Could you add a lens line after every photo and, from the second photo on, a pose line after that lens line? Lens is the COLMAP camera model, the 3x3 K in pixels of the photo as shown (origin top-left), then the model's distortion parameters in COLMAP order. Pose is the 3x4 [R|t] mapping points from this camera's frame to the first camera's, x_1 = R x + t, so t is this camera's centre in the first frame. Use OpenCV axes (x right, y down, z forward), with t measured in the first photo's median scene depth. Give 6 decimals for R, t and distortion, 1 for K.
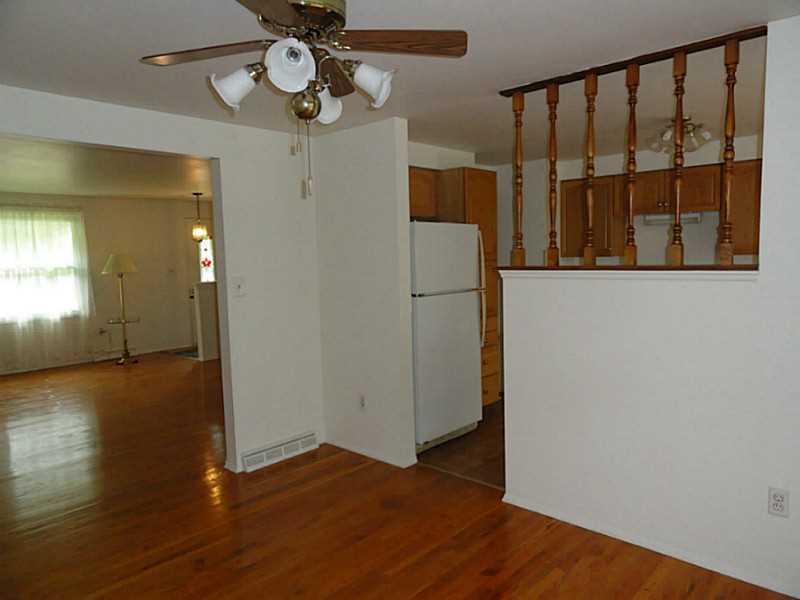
lens RADIAL K [[558.4, 0, 400.0], [0, 558.4, 298.2], [0, 0, 1]] dist [-0.004562, 0.004415]
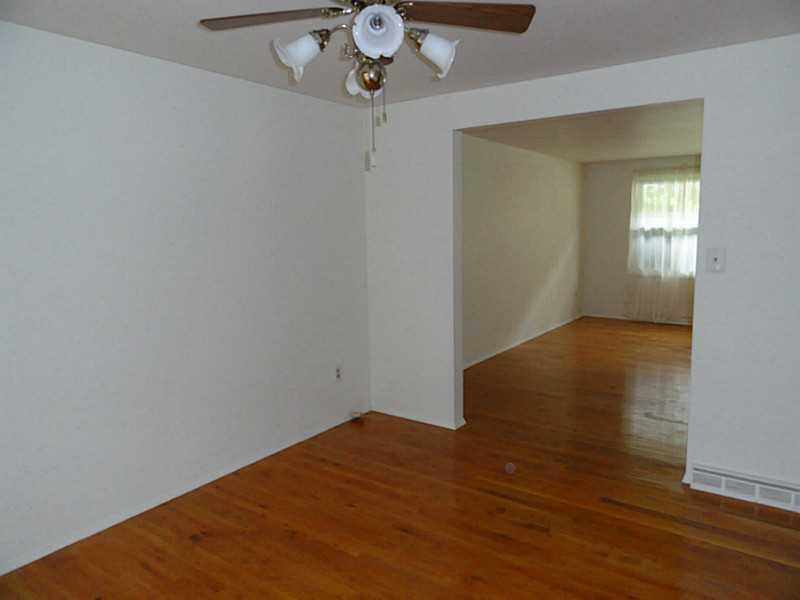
lens RADIAL K [[558.4, 0, 421.8], [0, 558.4, 309.4], [0, 0, 1]] dist [-0.004562, 0.004415]
pose [[0.142993, 0.172193, -0.974629, 0.225247], [-0.069972, 0.984044, 0.163590, -0.028052], [0.987247, 0.044804, 0.152760, 0.248390]]
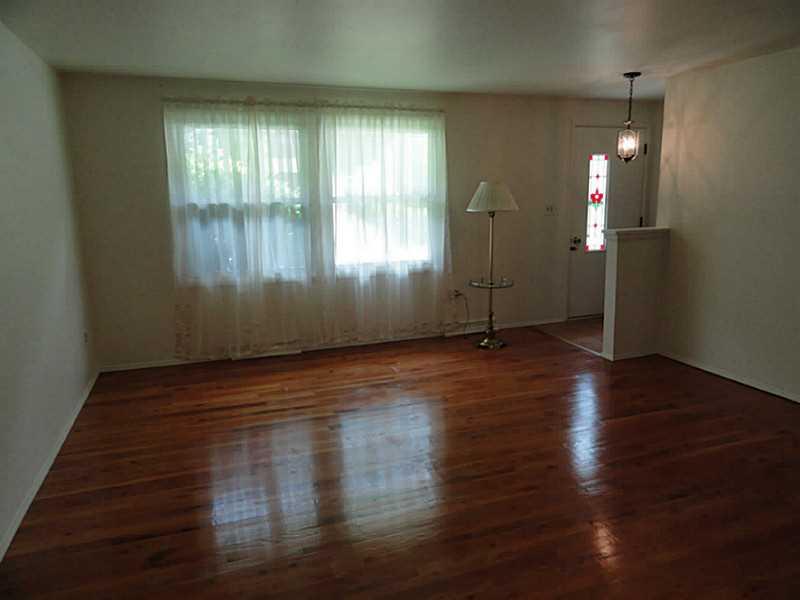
lens RADIAL K [[558.4, 0, 404.3], [0, 558.4, 301.7], [0, 0, 1]] dist [-0.004562, 0.004415]
pose [[0.889436, 0.101581, -0.445628, -0.301990], [-0.046848, 0.990116, 0.132193, -0.021917], [0.454652, -0.096700, 0.885404, 0.377325]]
